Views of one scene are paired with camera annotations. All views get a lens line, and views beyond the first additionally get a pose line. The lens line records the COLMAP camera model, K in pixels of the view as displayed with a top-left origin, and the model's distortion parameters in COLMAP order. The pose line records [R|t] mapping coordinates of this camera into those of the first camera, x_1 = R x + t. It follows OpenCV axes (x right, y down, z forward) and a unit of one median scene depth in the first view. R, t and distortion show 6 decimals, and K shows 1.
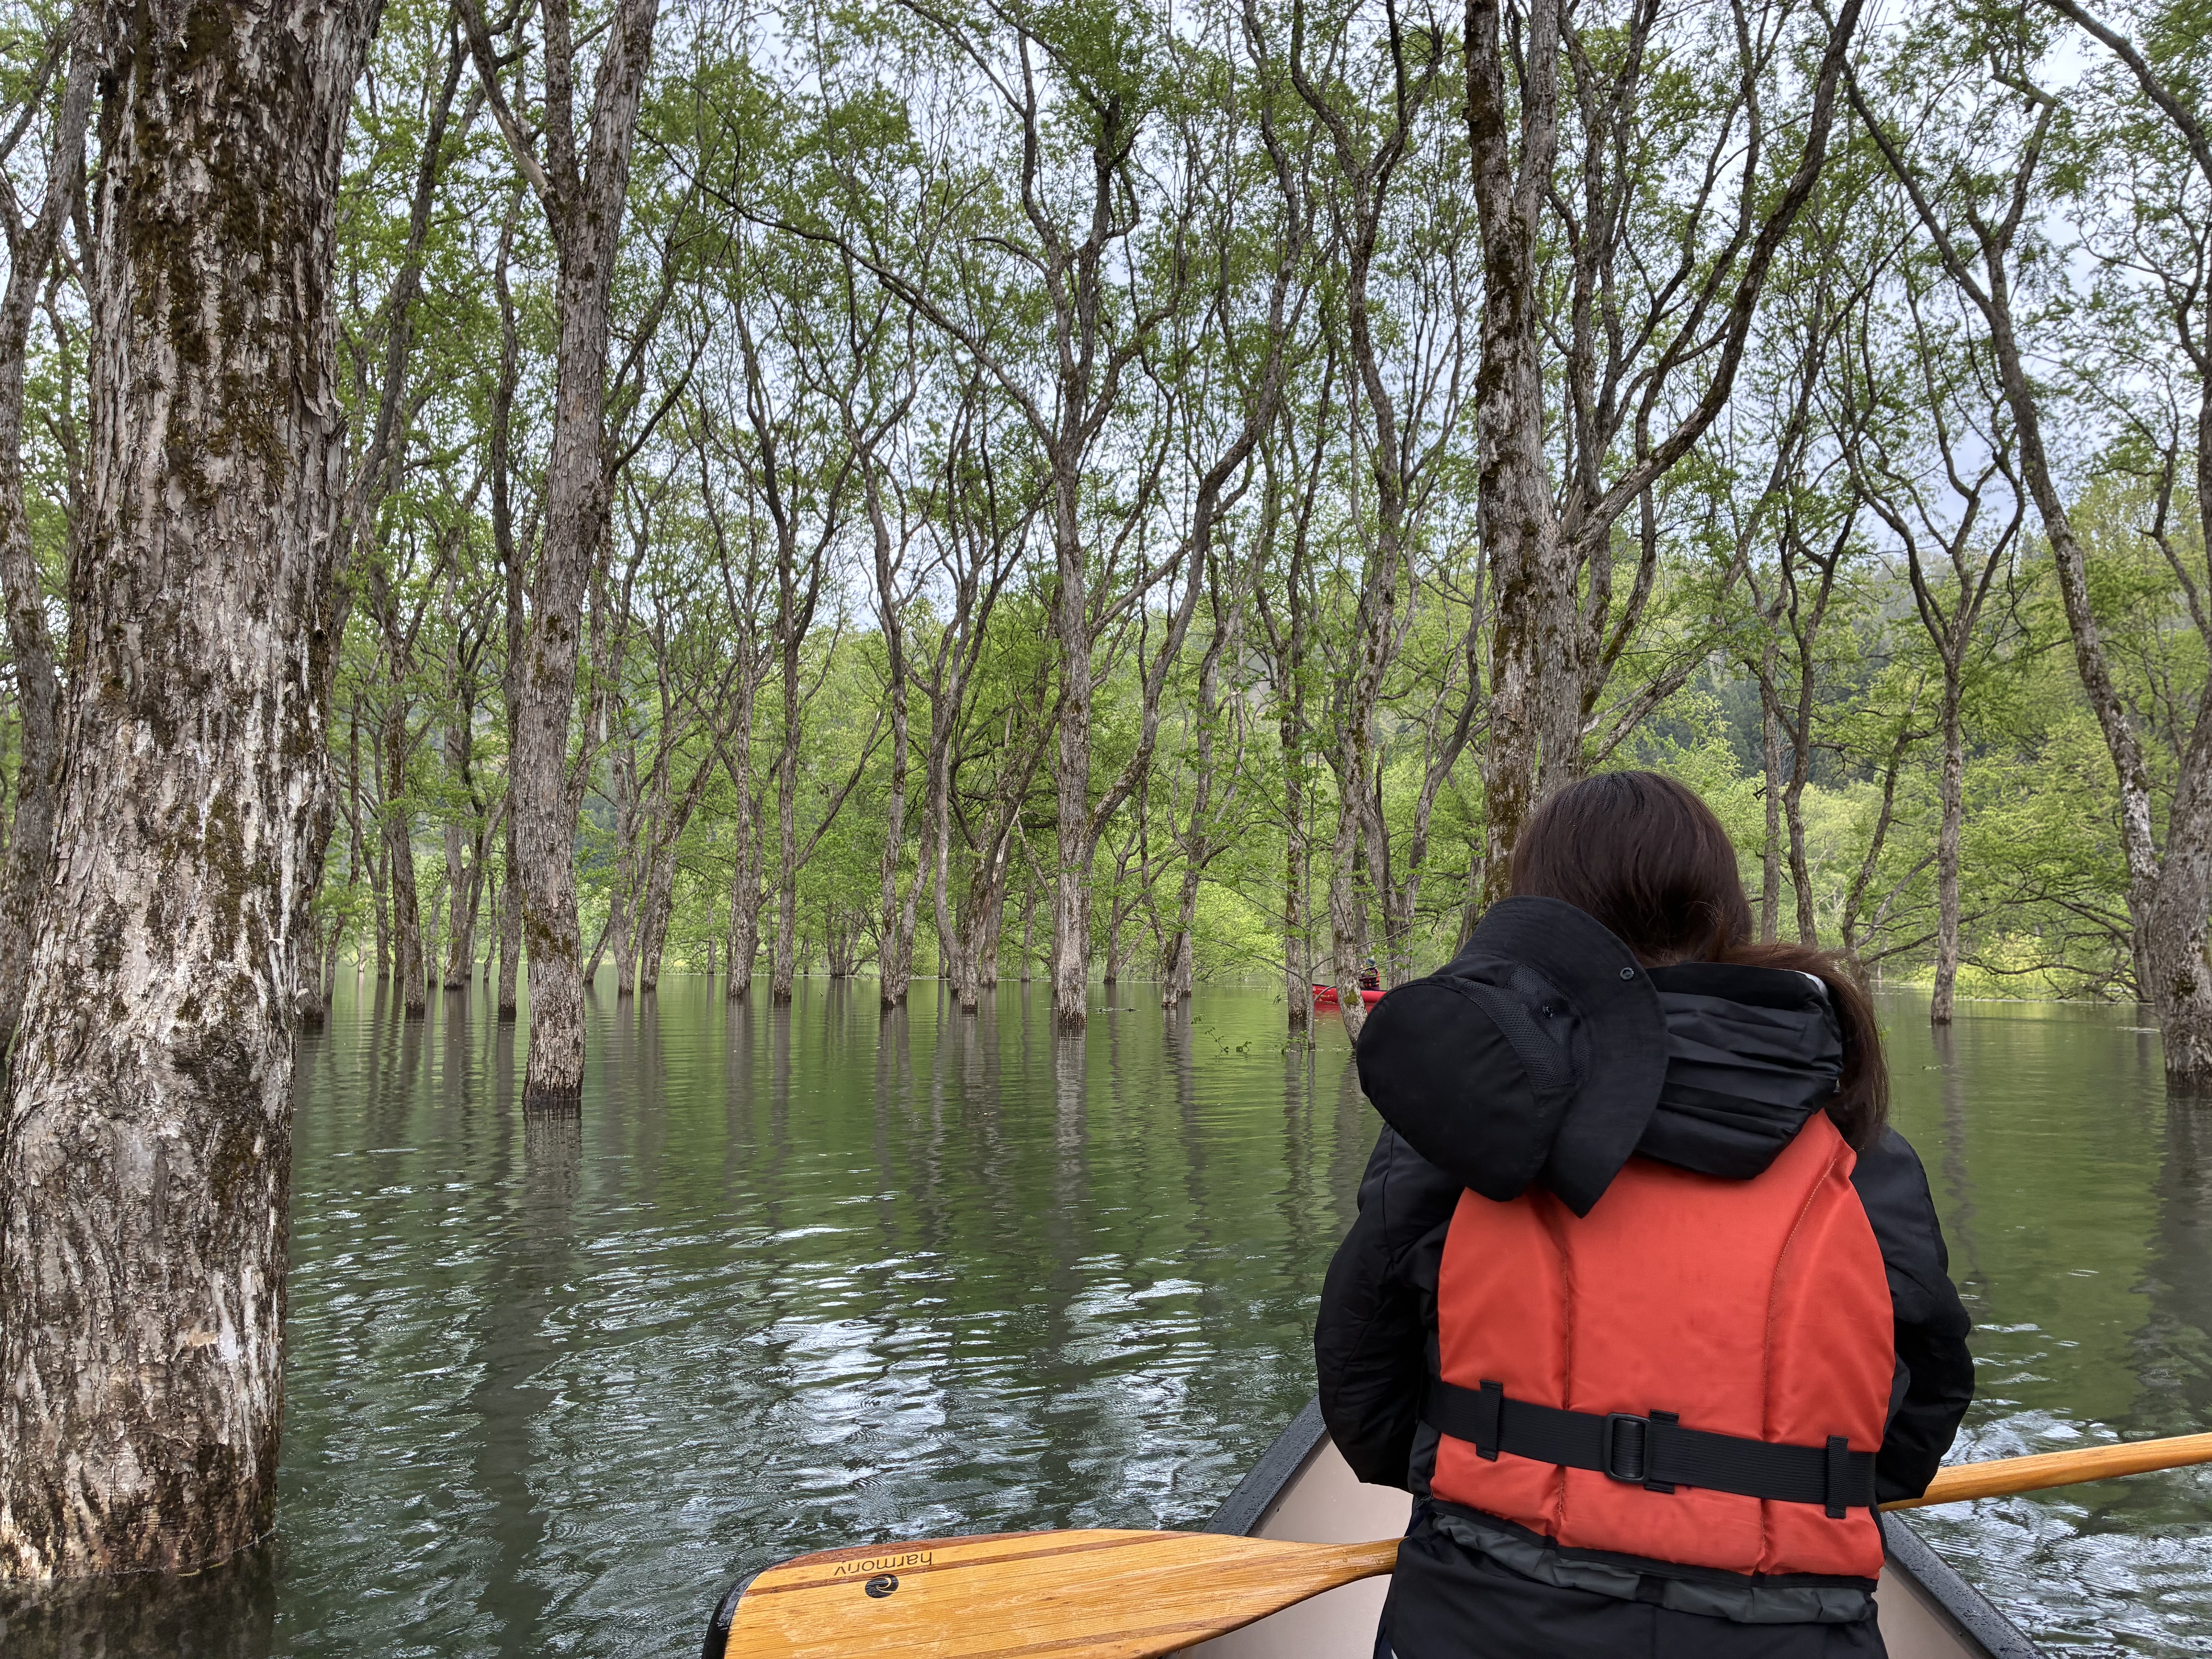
lens RADIAL K [[1699.1, 0, 1074.9], [0, 1699.1, 830.3], [0, 0, 1]] dist [0.087904, -0.122935]
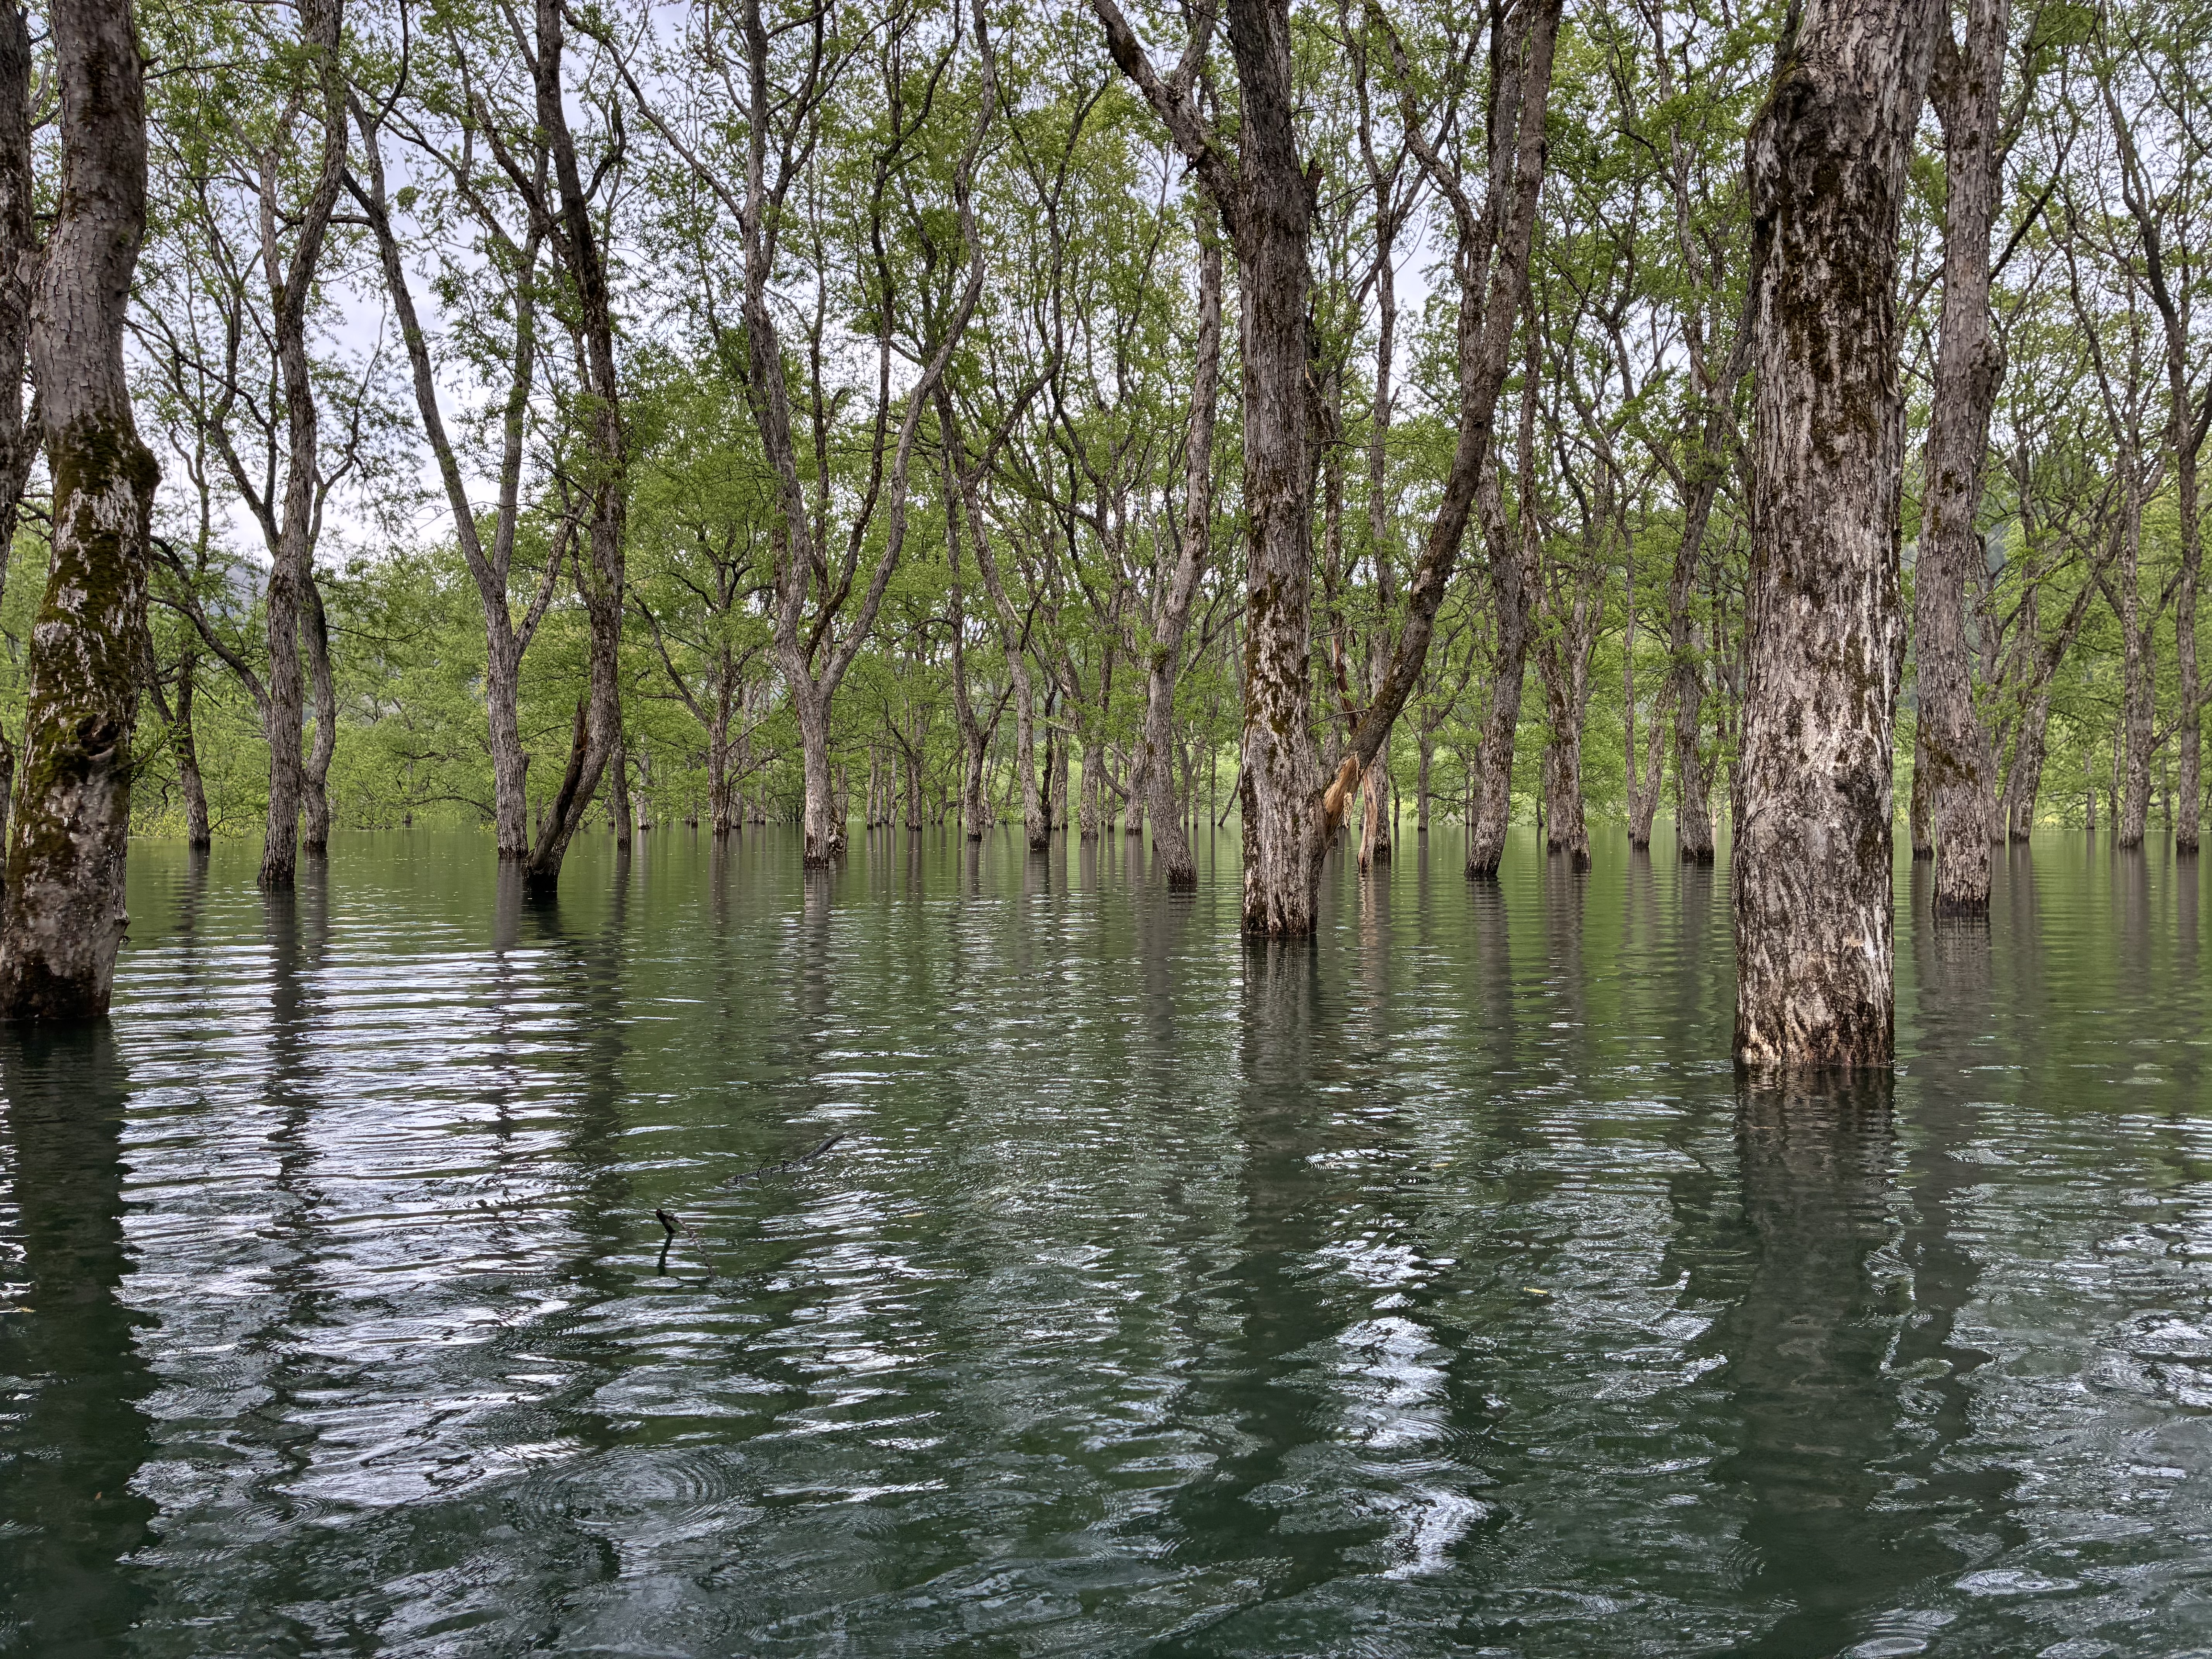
lens RADIAL K [[1699.1, 0, 1074.9], [0, 1699.1, 830.3], [0, 0, 1]] dist [0.087904, -0.122935]
pose [[0.739709, -0.007690, -0.672883, 0.086084], [0.060631, 0.996629, 0.055263, 0.032704], [0.670190, -0.081676, 0.737682, -0.793349]]
